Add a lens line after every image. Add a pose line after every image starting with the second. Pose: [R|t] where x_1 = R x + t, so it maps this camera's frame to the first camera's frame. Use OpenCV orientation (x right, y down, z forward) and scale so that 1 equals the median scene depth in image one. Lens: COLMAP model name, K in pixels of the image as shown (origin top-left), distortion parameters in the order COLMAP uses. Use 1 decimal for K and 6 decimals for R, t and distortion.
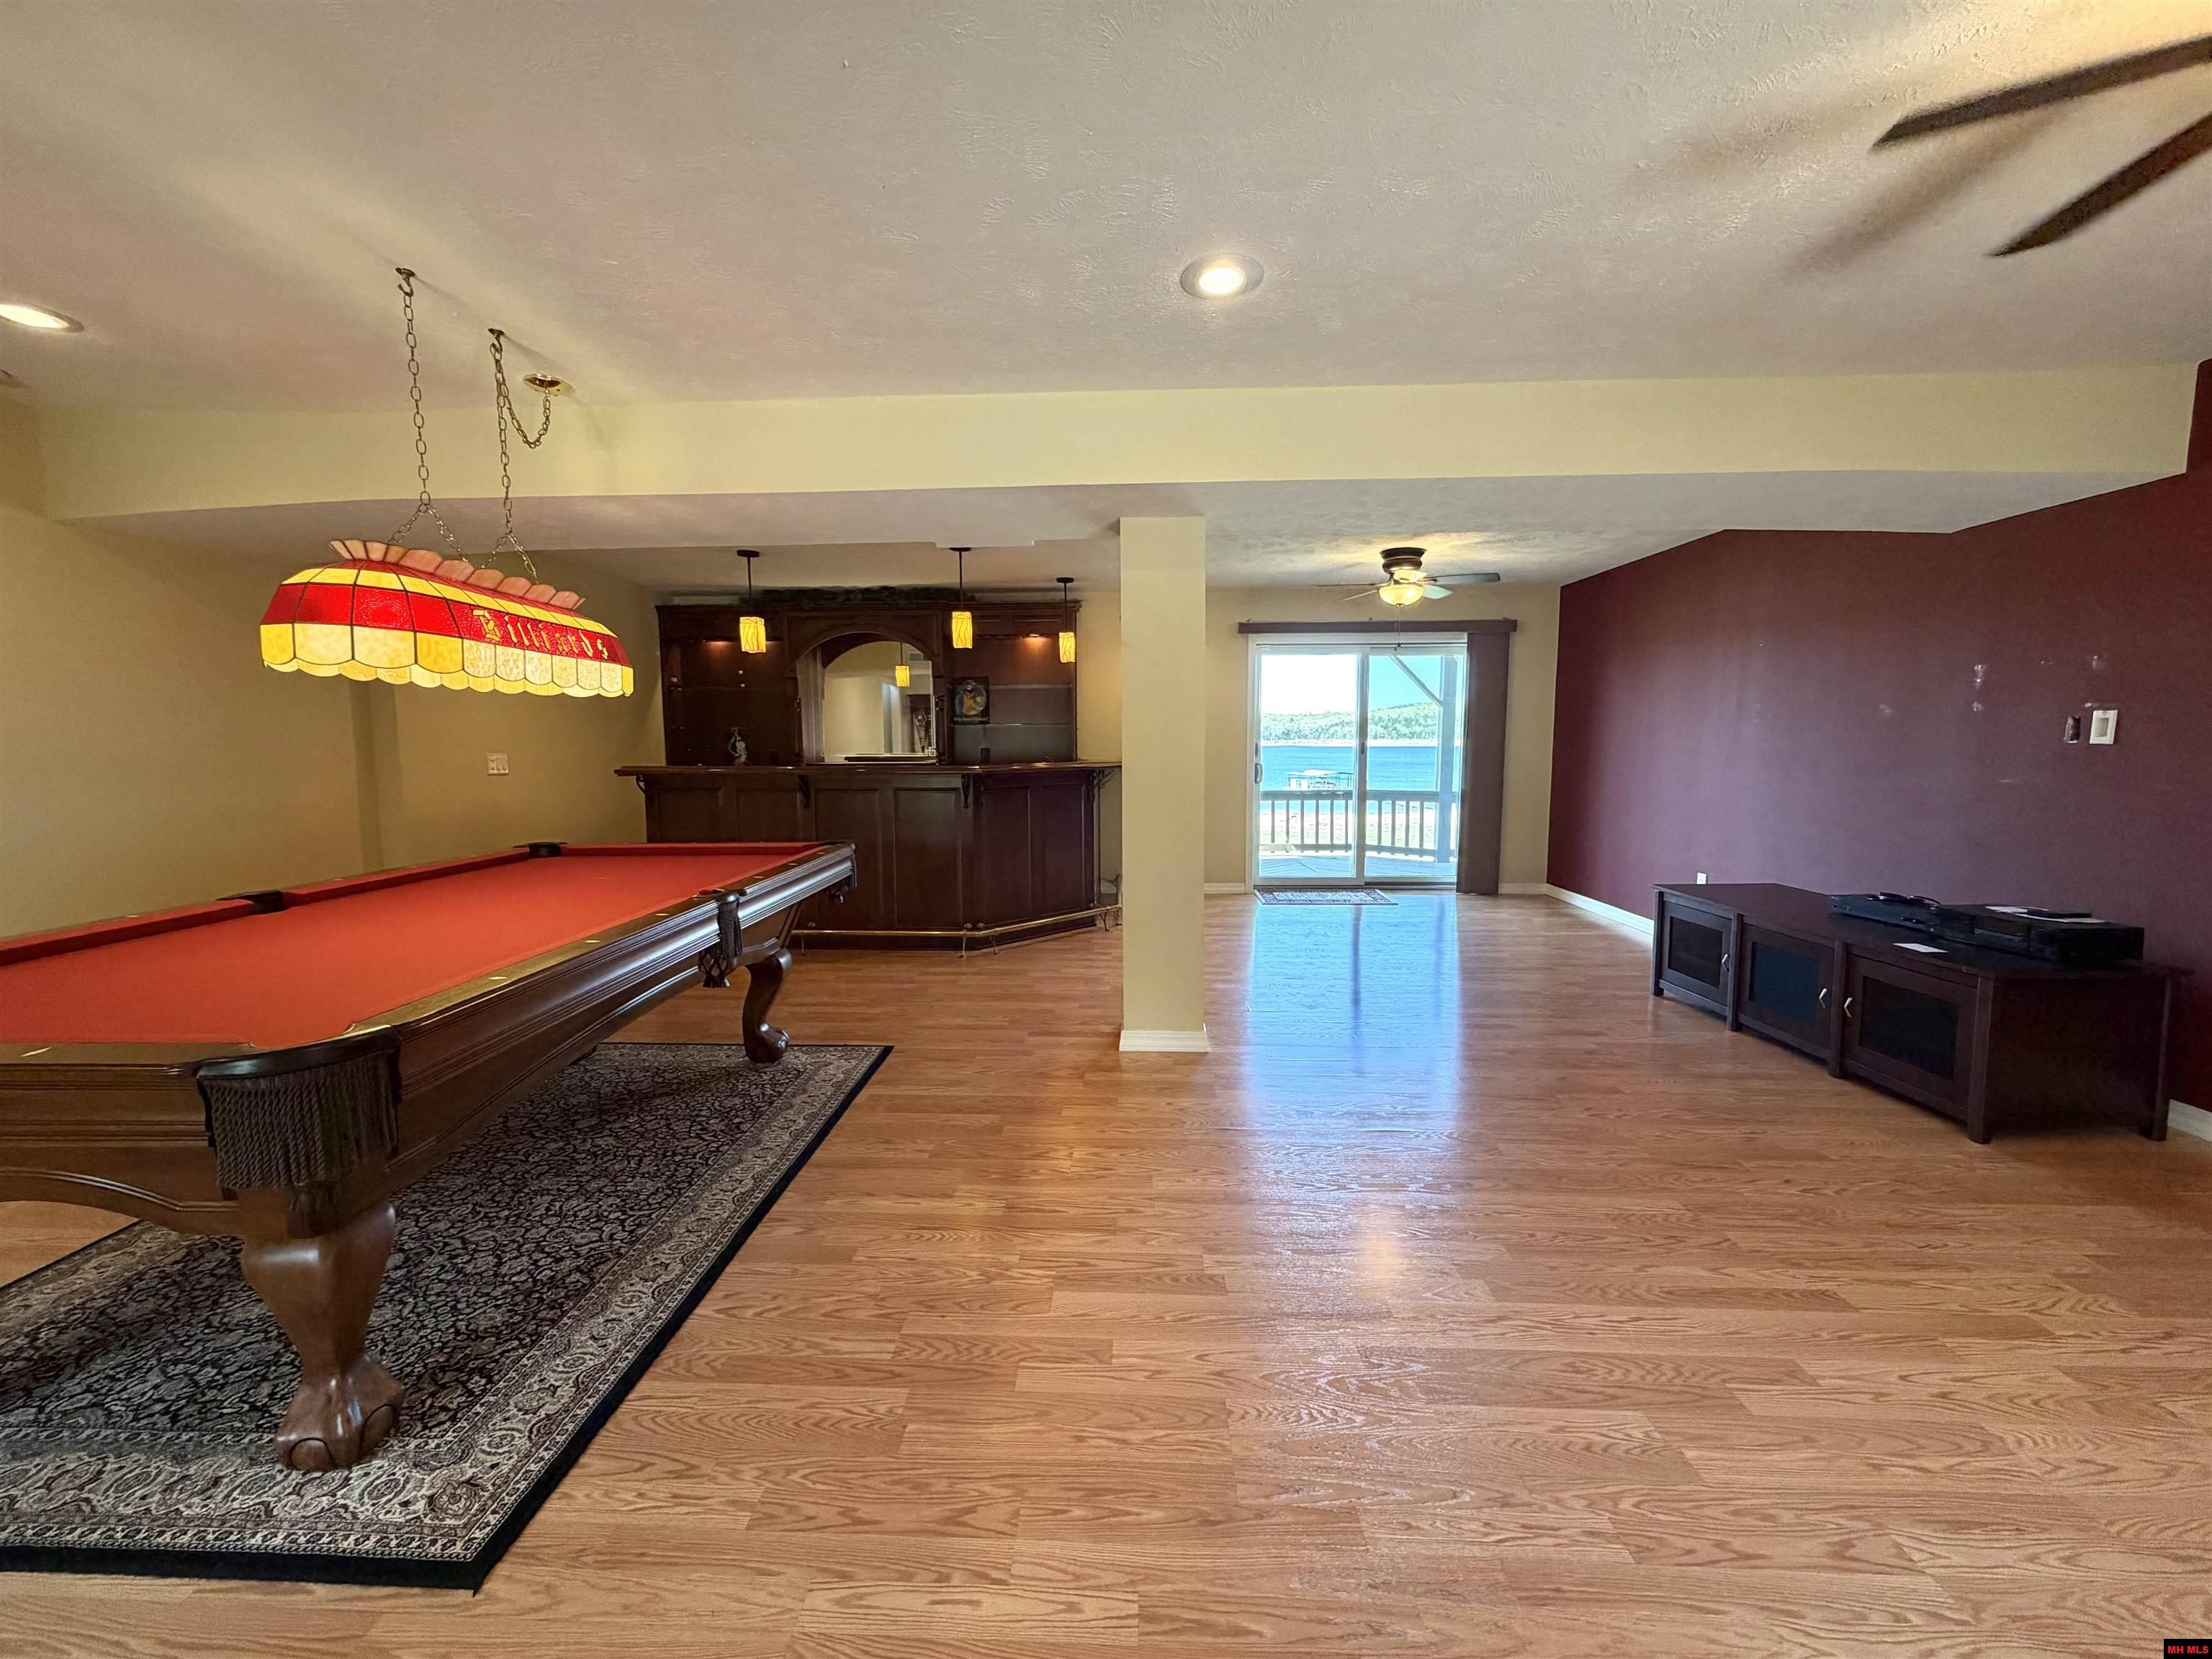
lens RADIAL K [[877.3, 0, 1094.8], [0, 877.3, 836.3], [0, 0, 1]] dist [-0.000229, -0.000253]
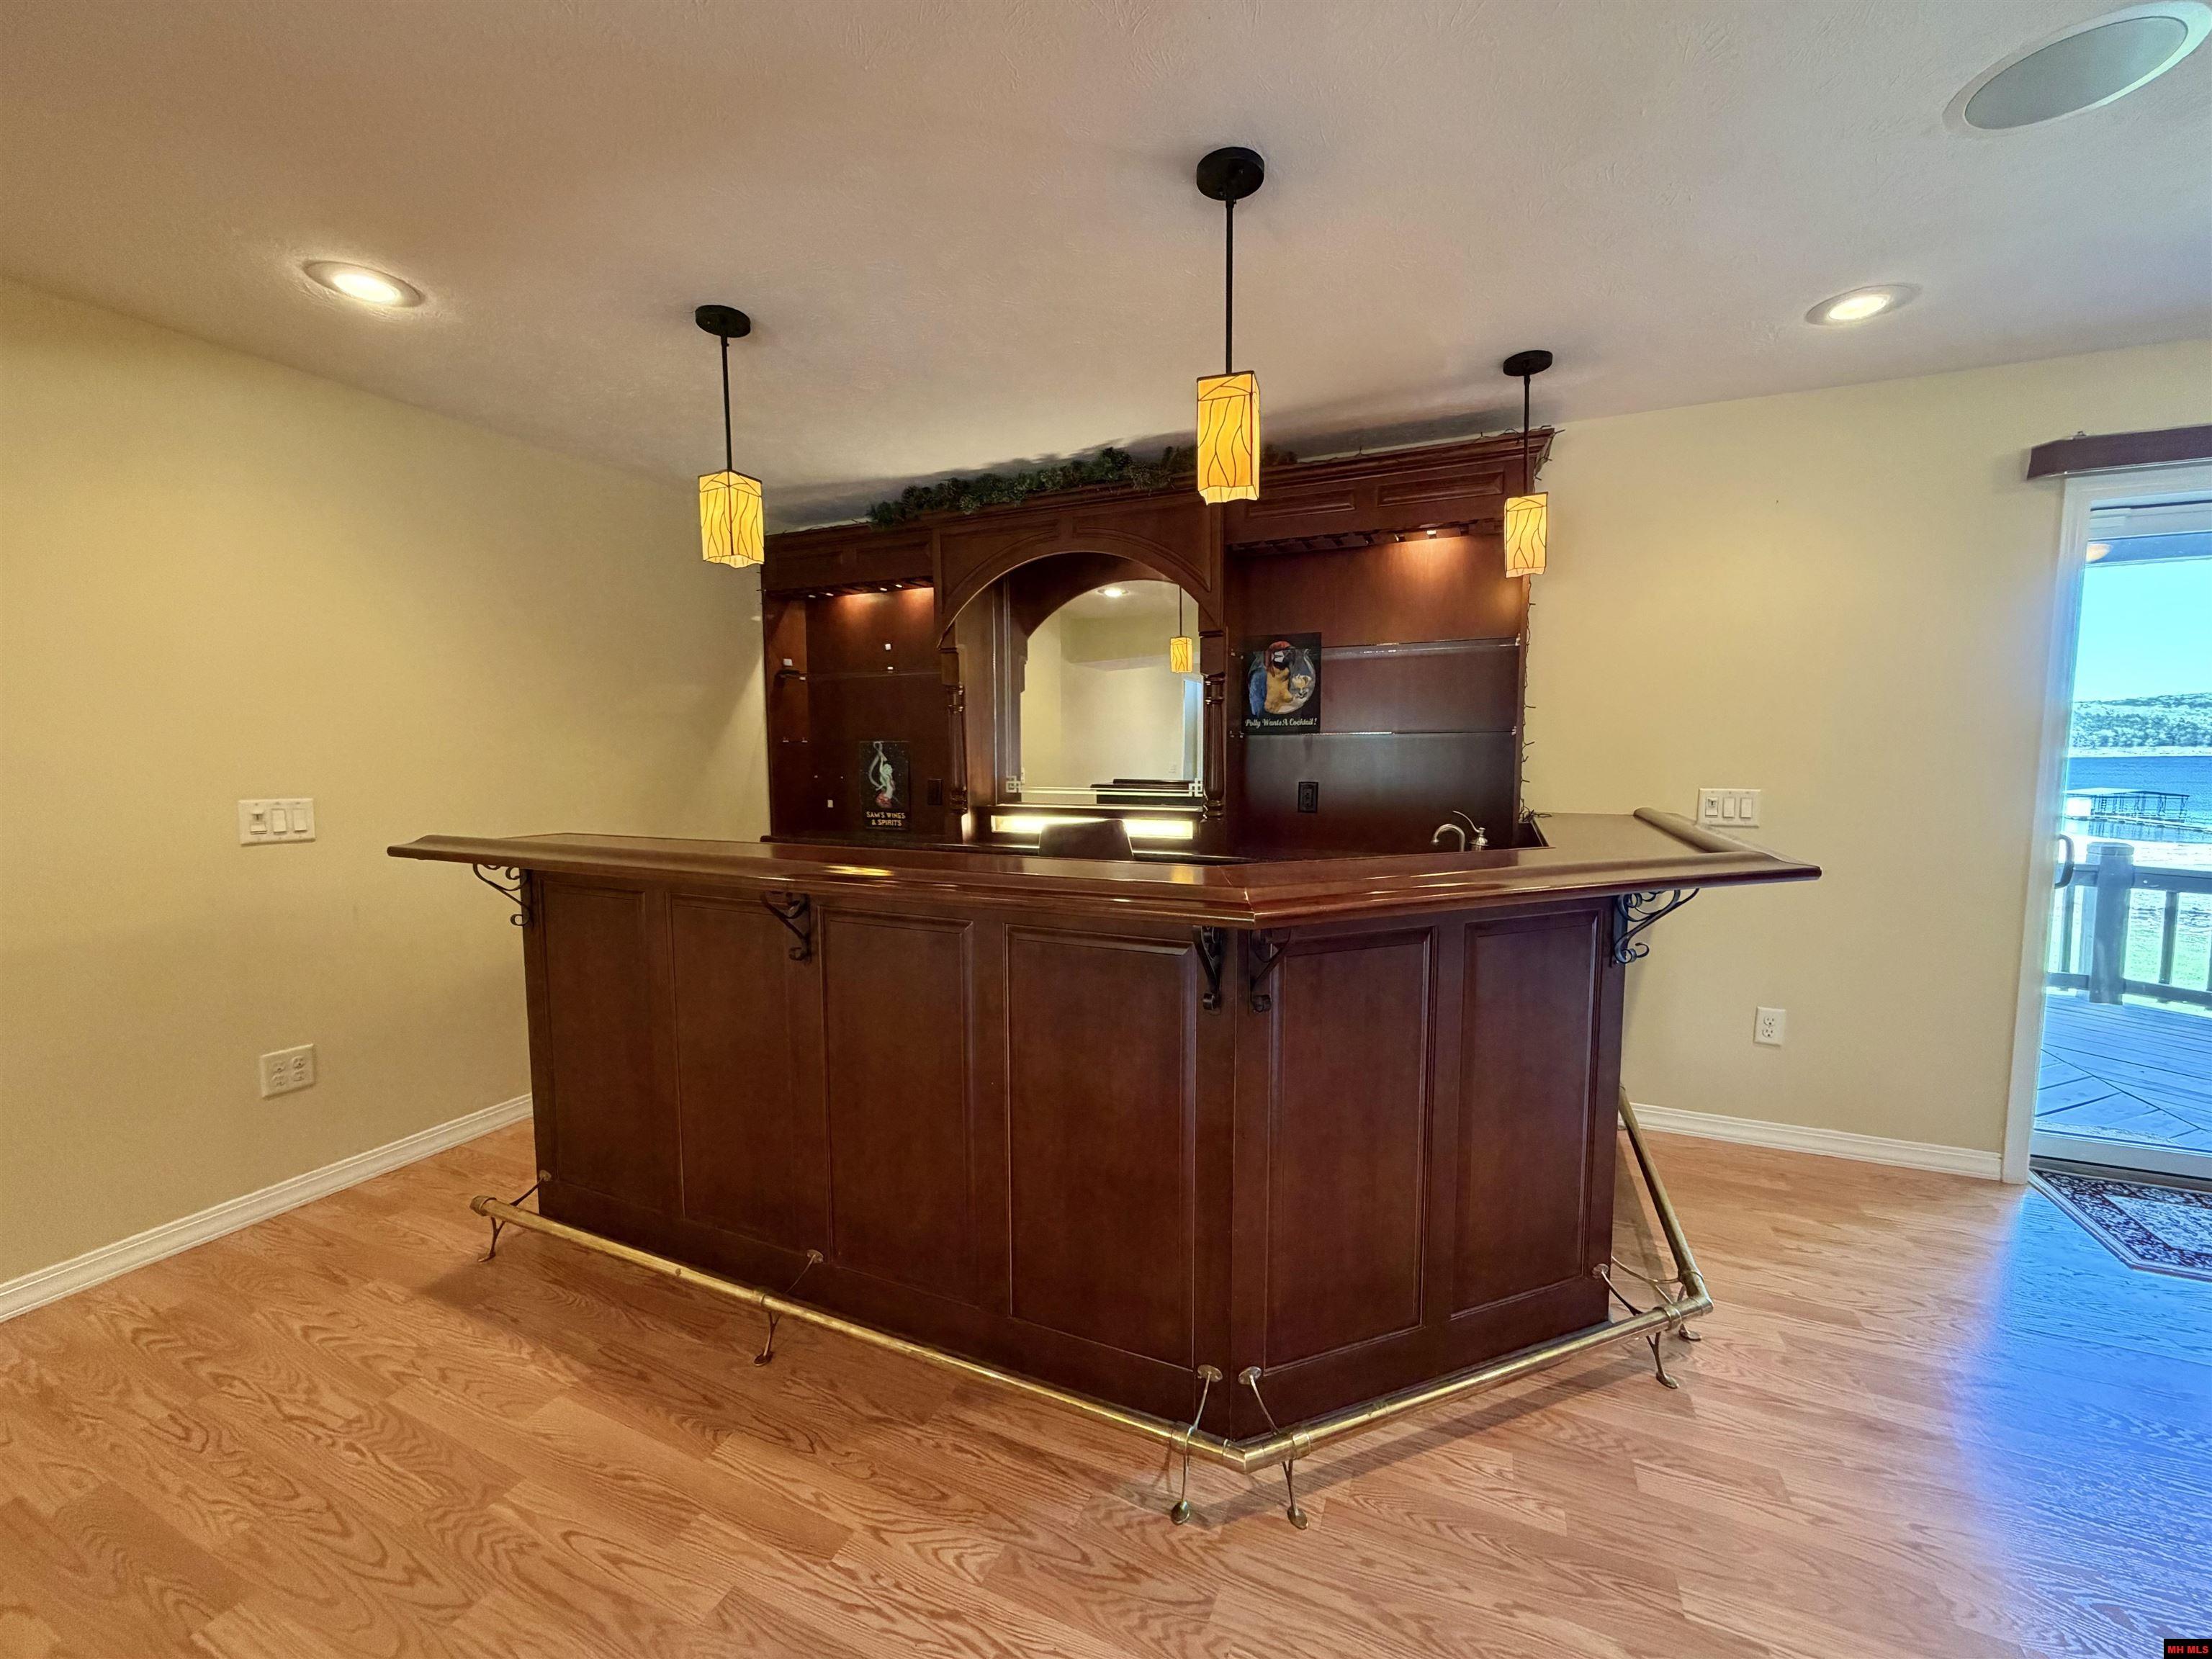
lens RADIAL K [[877.3, 0, 1091.5], [0, 877.3, 821.2], [0, 0, 1]] dist [-0.000229, -0.000253]
pose [[0.927459, 0.030648, -0.372668, -0.056323], [-0.041351, 0.998929, -0.020760, -0.065255], [0.371632, 0.034664, 0.927733, 0.518690]]
